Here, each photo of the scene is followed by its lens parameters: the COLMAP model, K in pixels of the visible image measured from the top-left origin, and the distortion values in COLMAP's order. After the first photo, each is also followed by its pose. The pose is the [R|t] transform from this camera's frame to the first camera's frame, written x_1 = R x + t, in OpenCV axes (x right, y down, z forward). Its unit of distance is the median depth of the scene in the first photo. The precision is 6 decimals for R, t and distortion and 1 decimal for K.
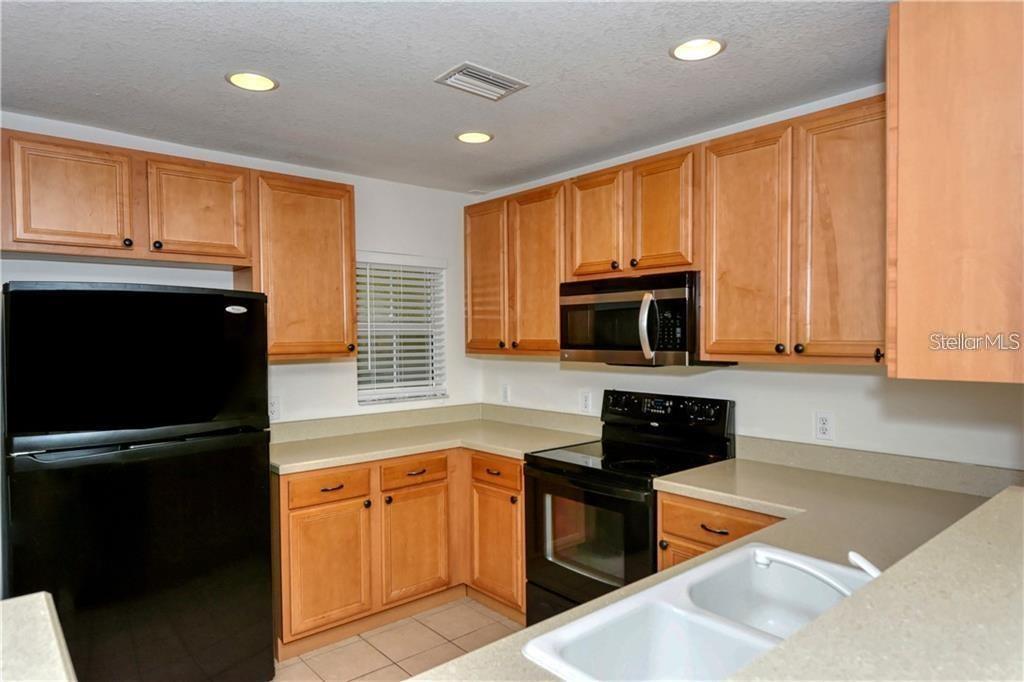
lens RADIAL K [[624.2, 0, 536.9], [0, 624.2, 390.1], [0, 0, 1]] dist [-0.000292, -0.000023]
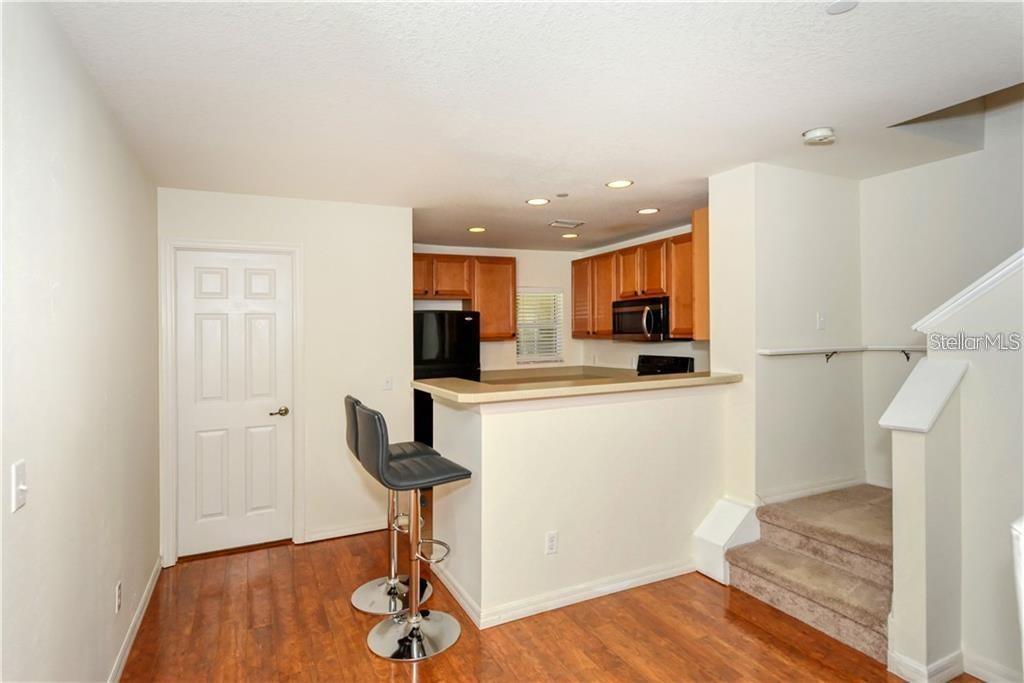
lens RADIAL K [[559.5, 0, 517.3], [0, 559.5, 329.0], [0, 0, 1]] dist [0.013497, -0.002984]
pose [[0.959333, -0.014963, -0.281881, 0.266561], [-0.010667, 0.995959, -0.089173, 0.086852], [0.282076, 0.088553, 0.955297, -0.863796]]
